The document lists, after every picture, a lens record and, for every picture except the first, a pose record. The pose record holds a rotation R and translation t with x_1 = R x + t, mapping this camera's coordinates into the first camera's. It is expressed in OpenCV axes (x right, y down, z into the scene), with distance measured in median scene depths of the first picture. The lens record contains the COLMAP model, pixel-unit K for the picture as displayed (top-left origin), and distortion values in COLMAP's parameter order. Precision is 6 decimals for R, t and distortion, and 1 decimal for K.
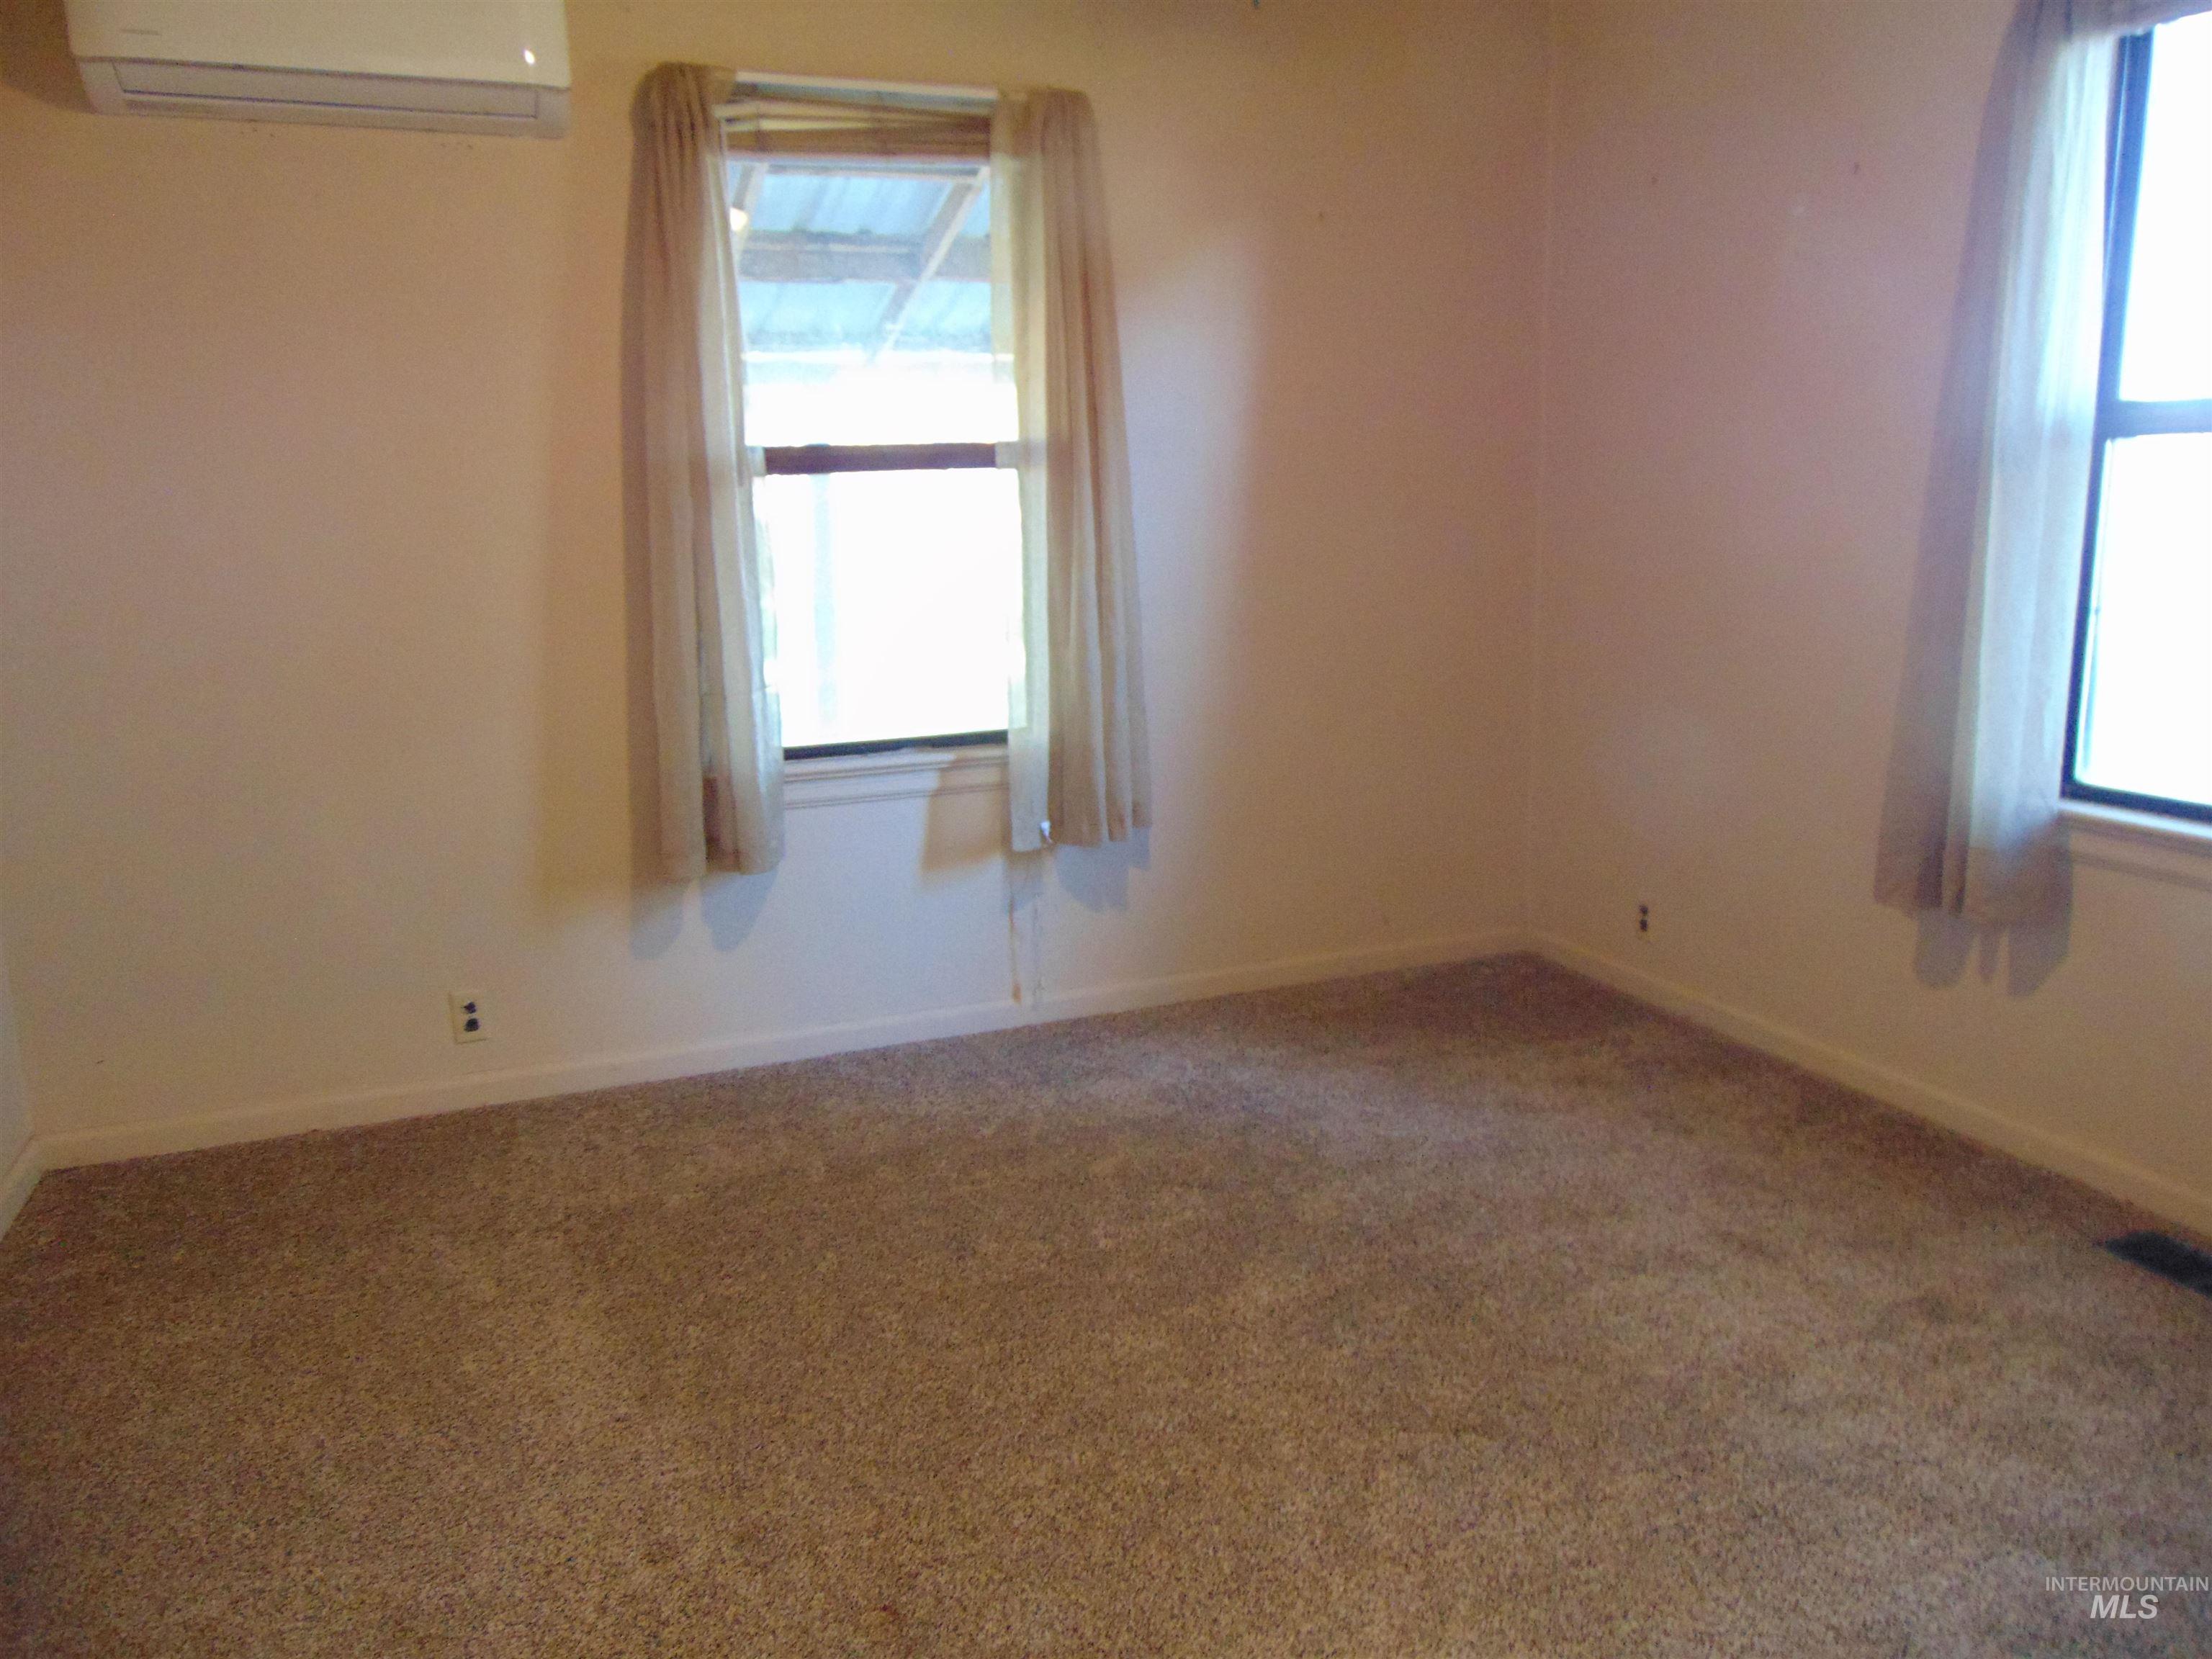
lens RADIAL K [[1636.1, 0, 1106.0], [0, 1636.1, 829.5], [0, 0, 1]] dist [-0.022418, 0.059888]
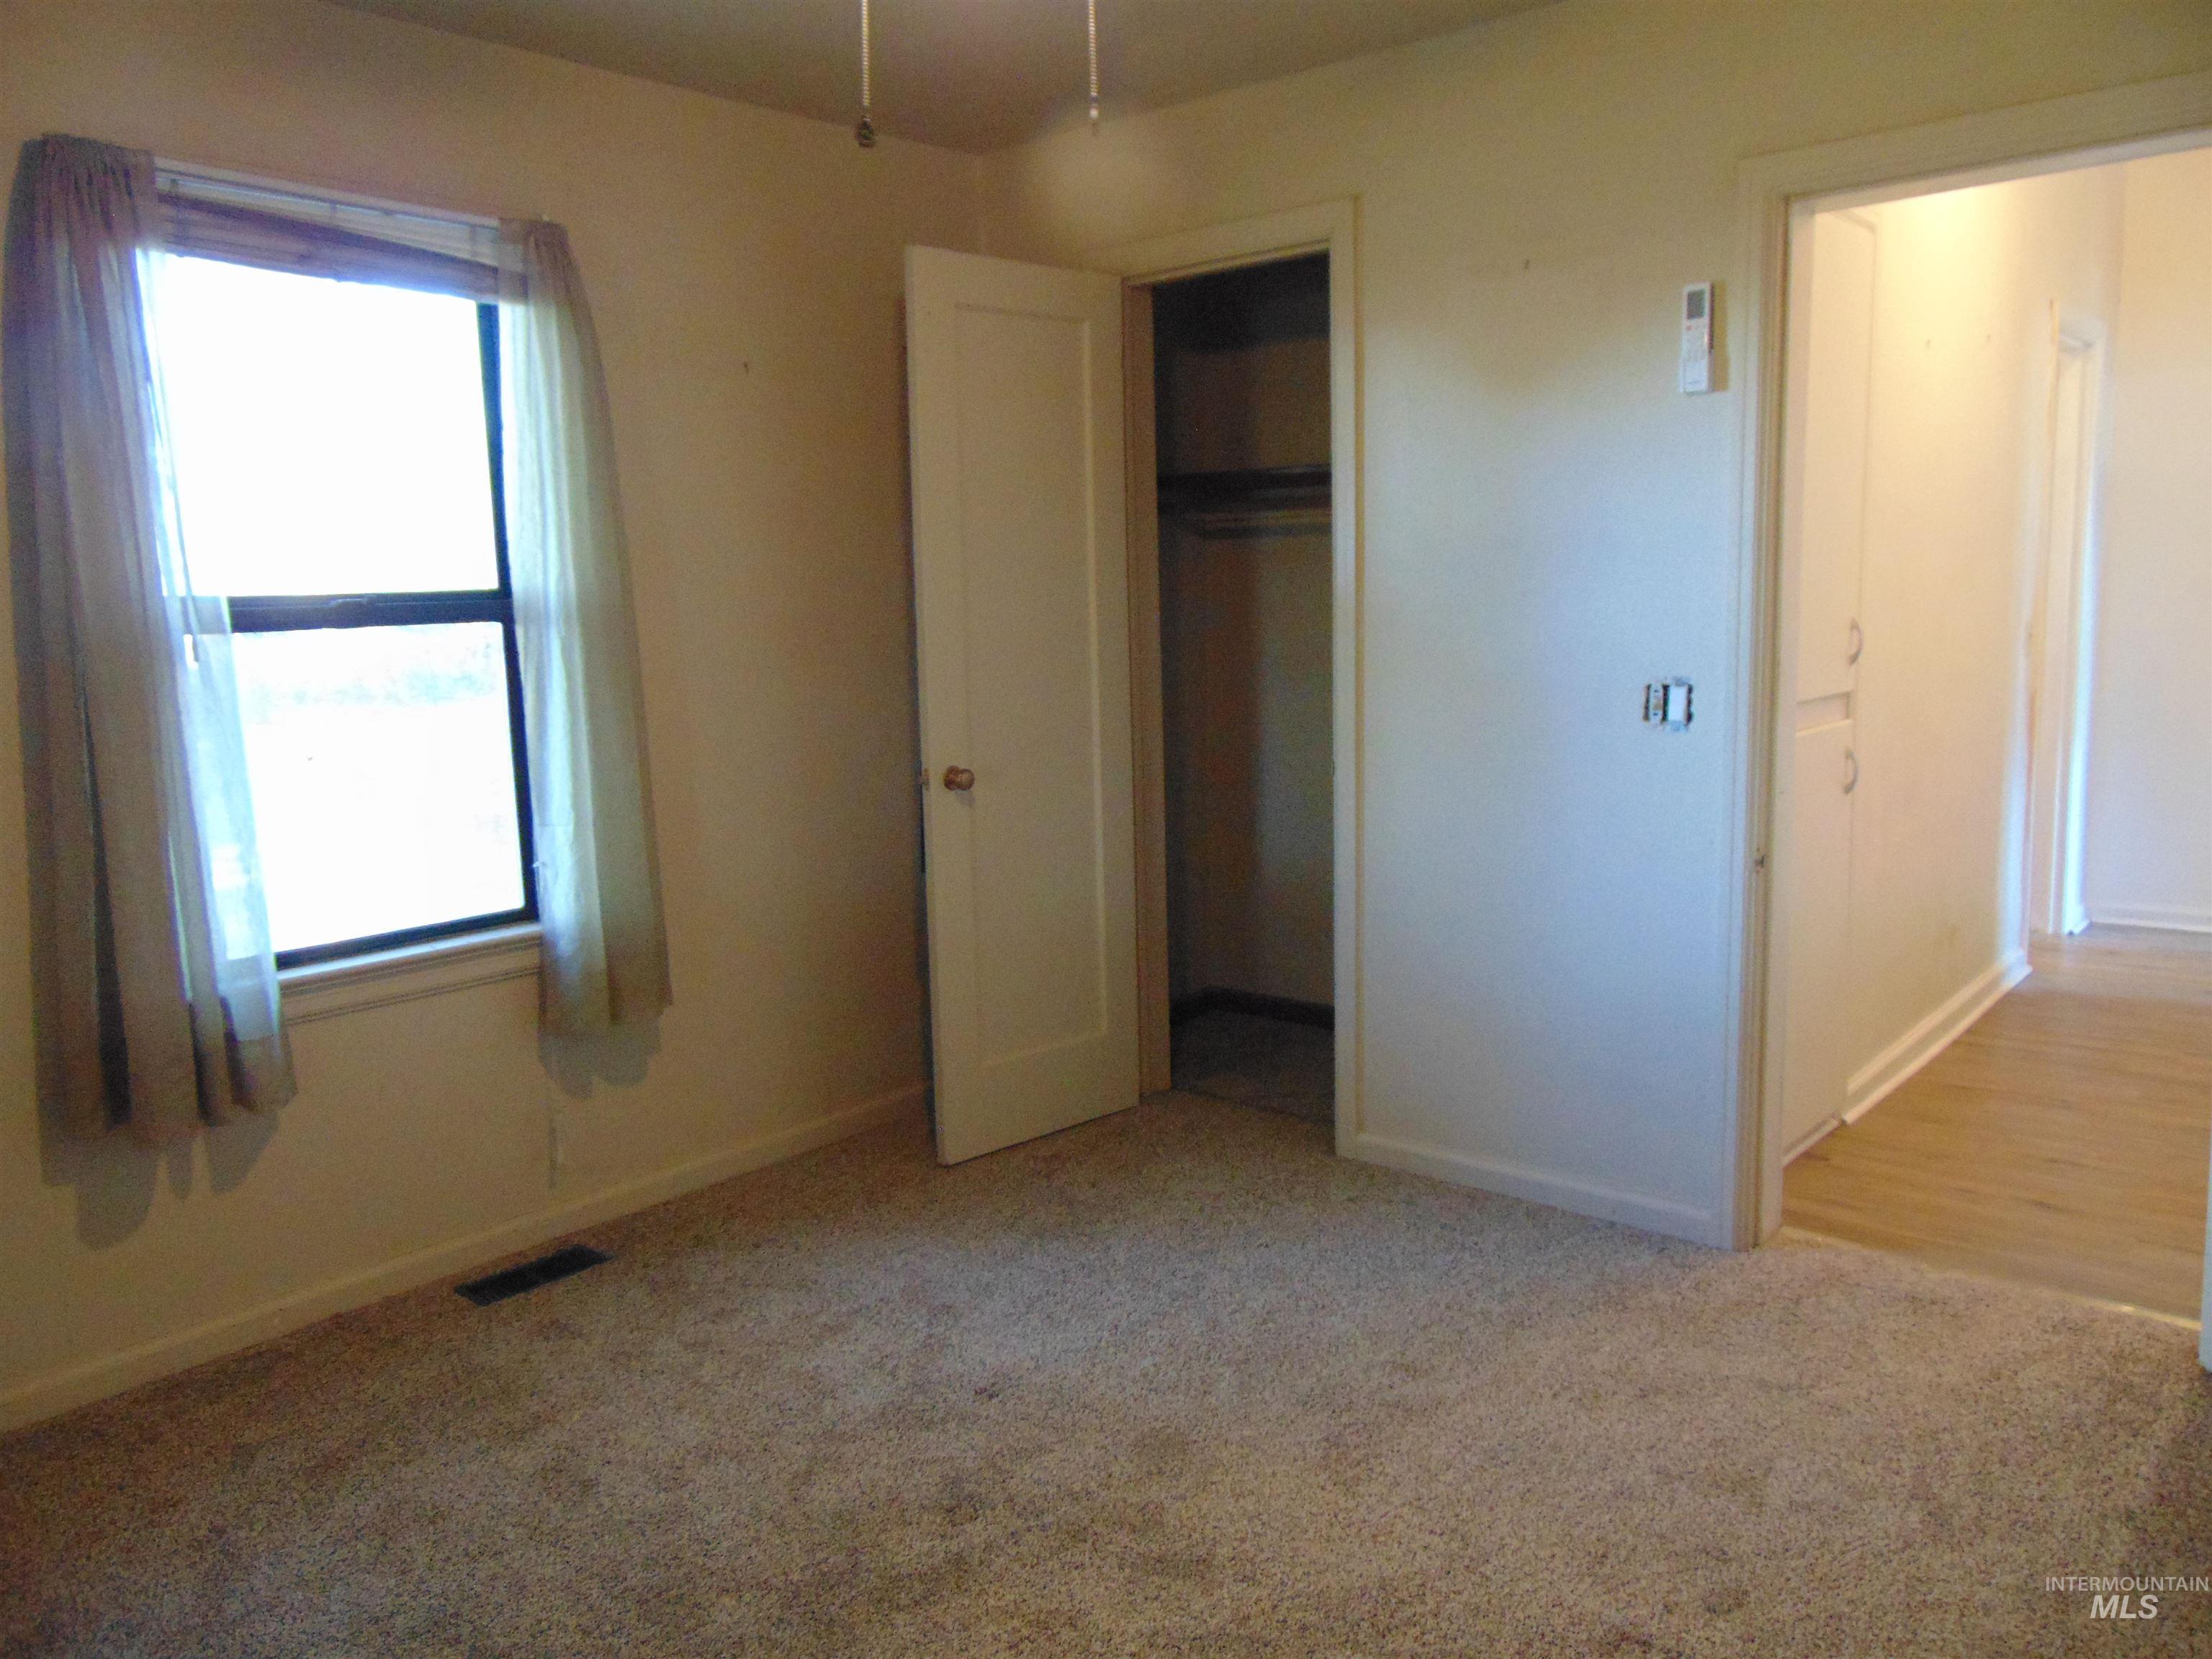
lens RADIAL K [[1636.1, 0, 1106.0], [0, 1636.1, 829.5], [0, 0, 1]] dist [-0.022418, 0.059888]
pose [[-0.467184, -0.086962, 0.879873, -0.591442], [0.223066, 0.951367, 0.212468, -0.215984], [-0.855559, 0.295532, -0.425065, 1.005812]]
